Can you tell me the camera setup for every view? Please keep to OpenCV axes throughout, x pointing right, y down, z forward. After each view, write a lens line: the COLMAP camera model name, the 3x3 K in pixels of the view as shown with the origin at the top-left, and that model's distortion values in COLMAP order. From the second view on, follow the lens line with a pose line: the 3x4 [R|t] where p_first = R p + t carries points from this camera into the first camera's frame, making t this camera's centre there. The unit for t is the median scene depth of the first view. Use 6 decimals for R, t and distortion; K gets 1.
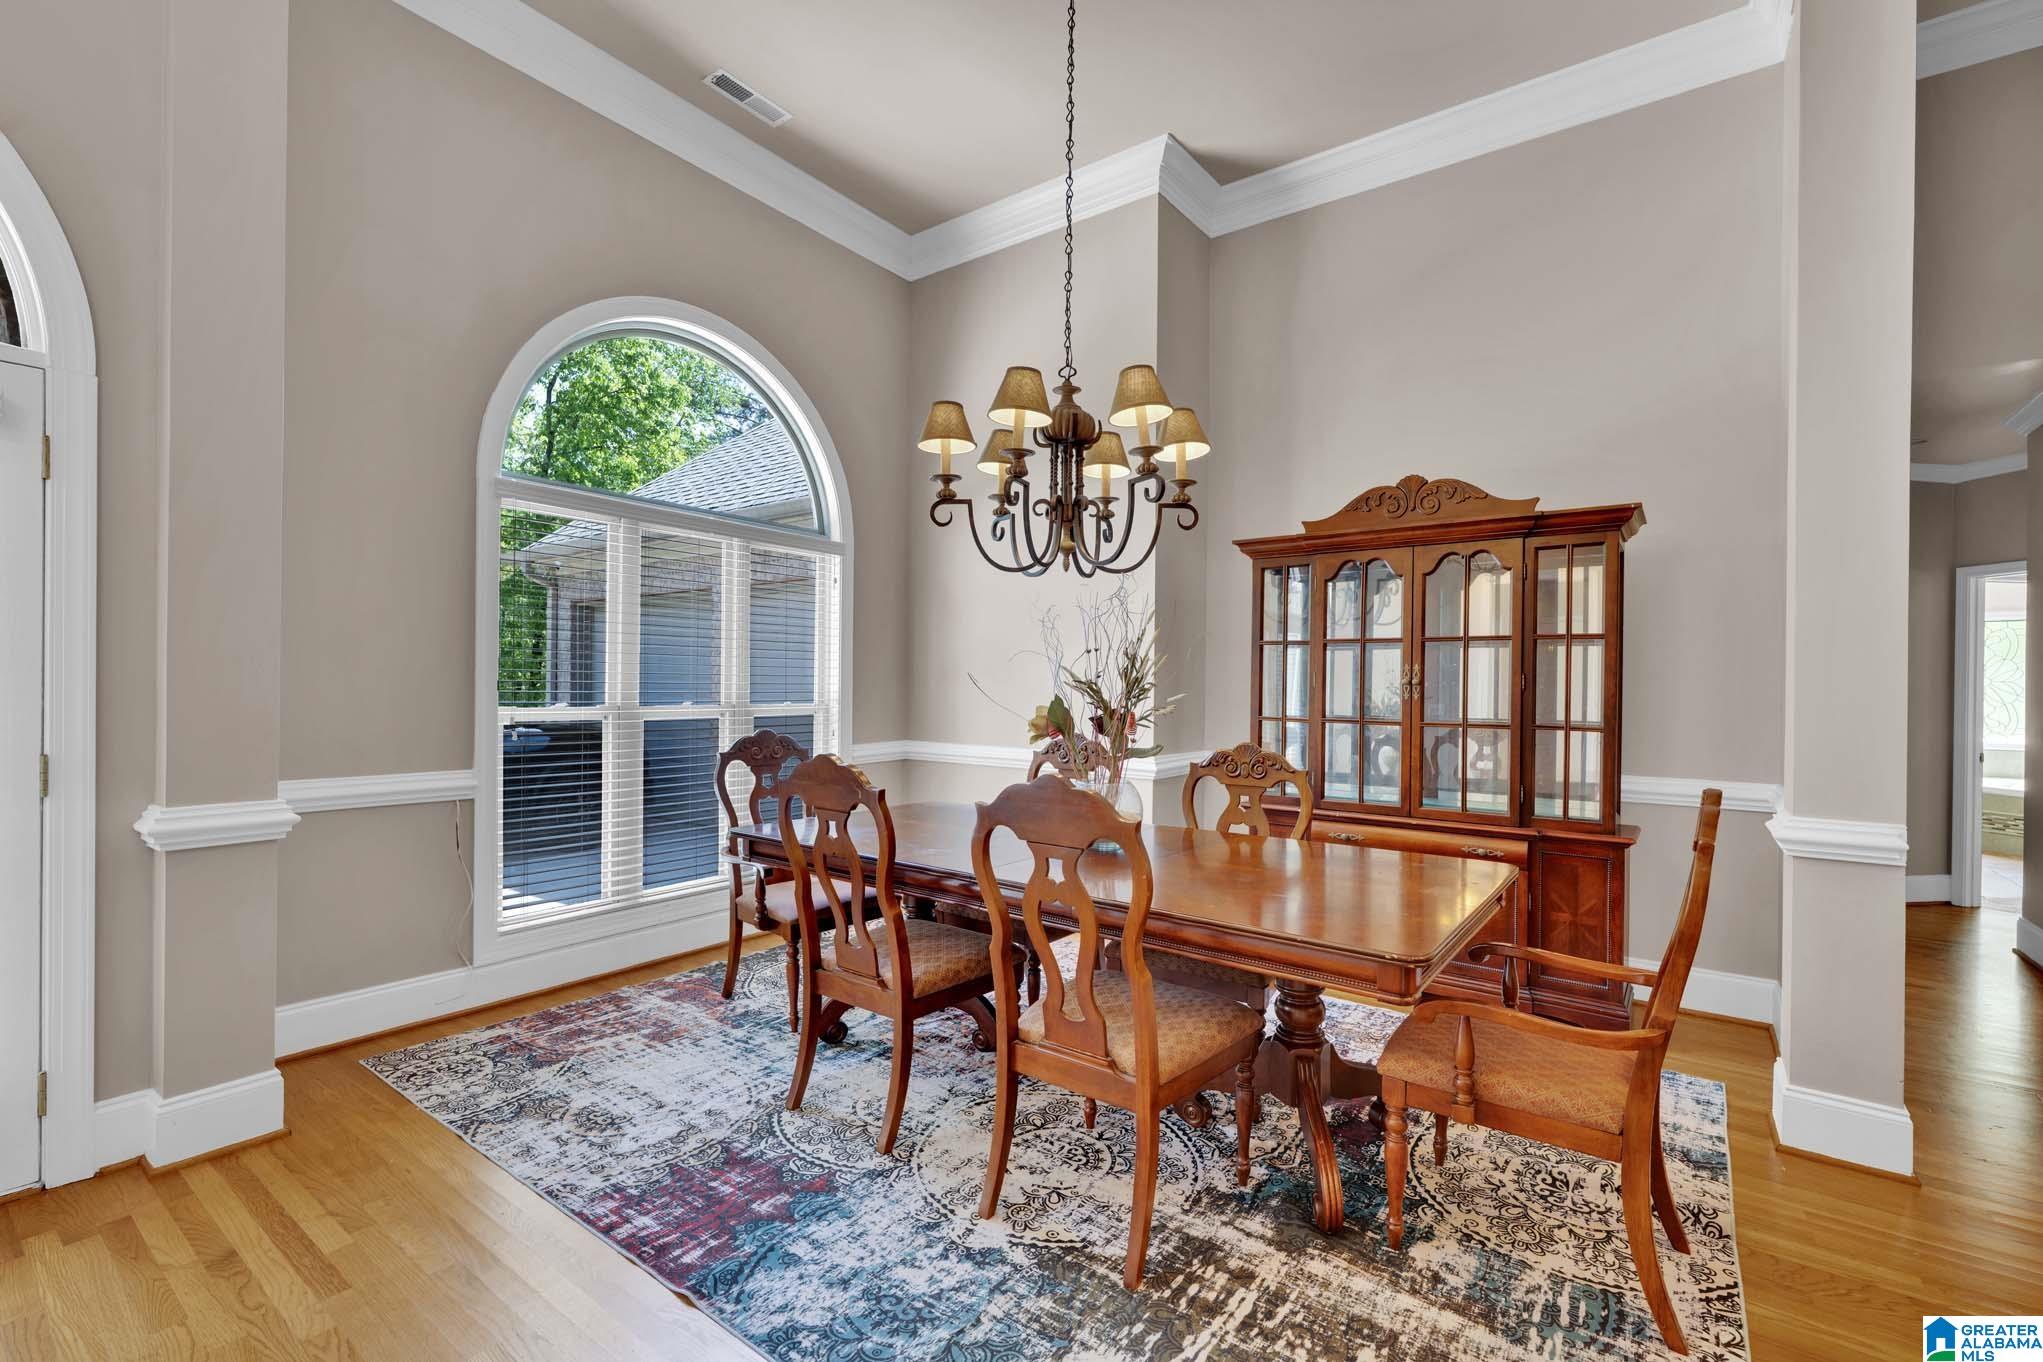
lens RADIAL K [[885.0, 0, 1023.3], [0, 885.0, 686.1], [0, 0, 1]] dist [-0.001060, -0.000062]
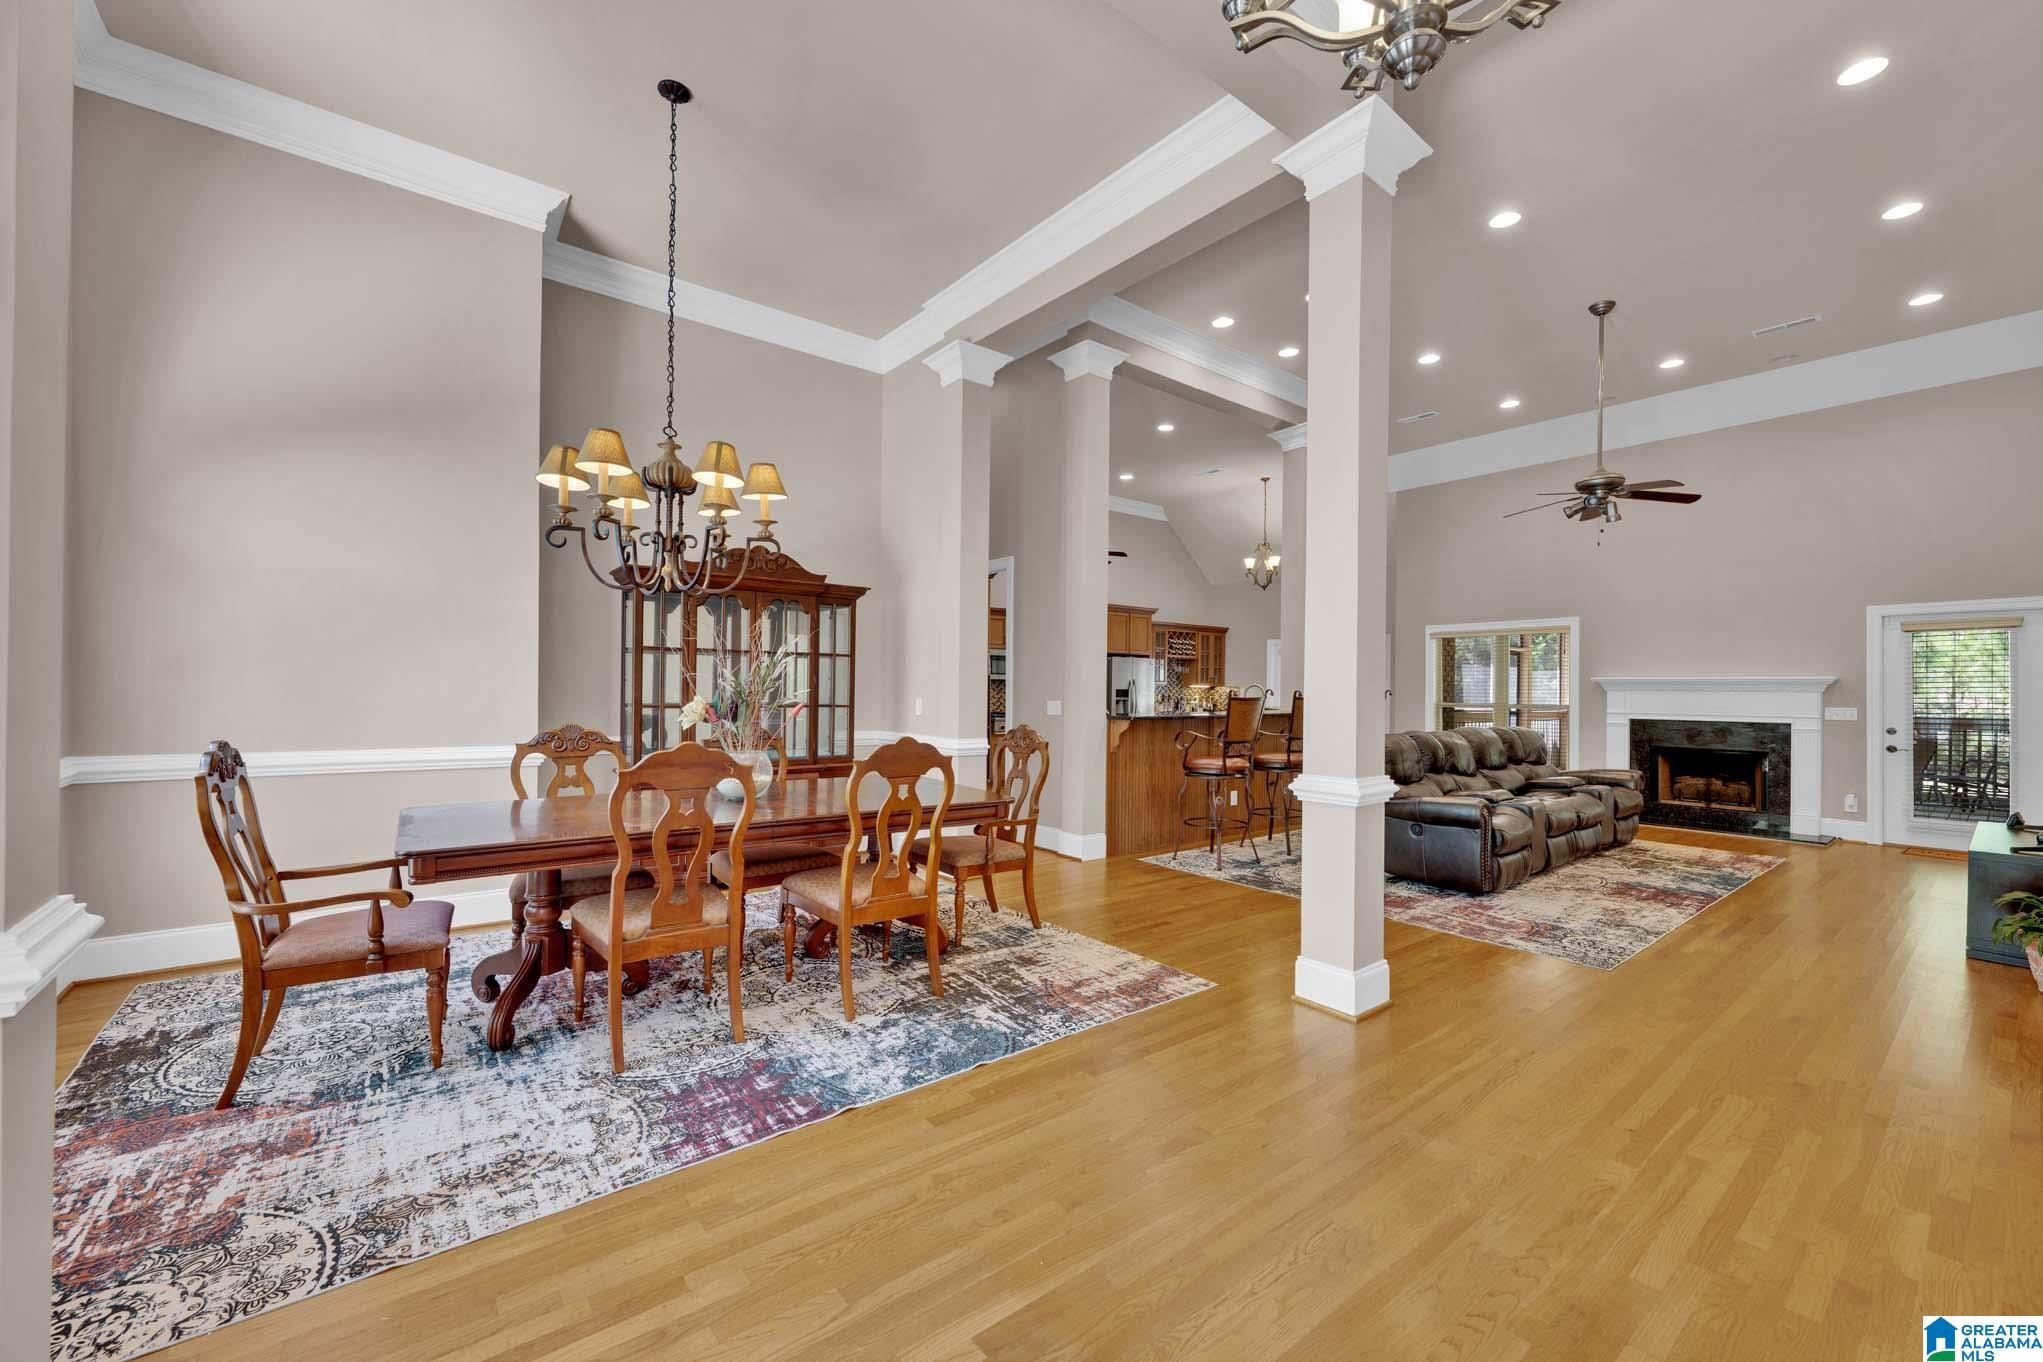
lens RADIAL K [[809.8, 0, 1007.0], [0, 809.8, 688.2], [0, 0, 1]] dist [0.000381, -0.000318]
pose [[0.272734, -0.009722, 0.962040, -1.178220], [-0.013975, 0.999803, 0.014066, -0.022435], [-0.961988, -0.017281, 0.272544, 0.290070]]
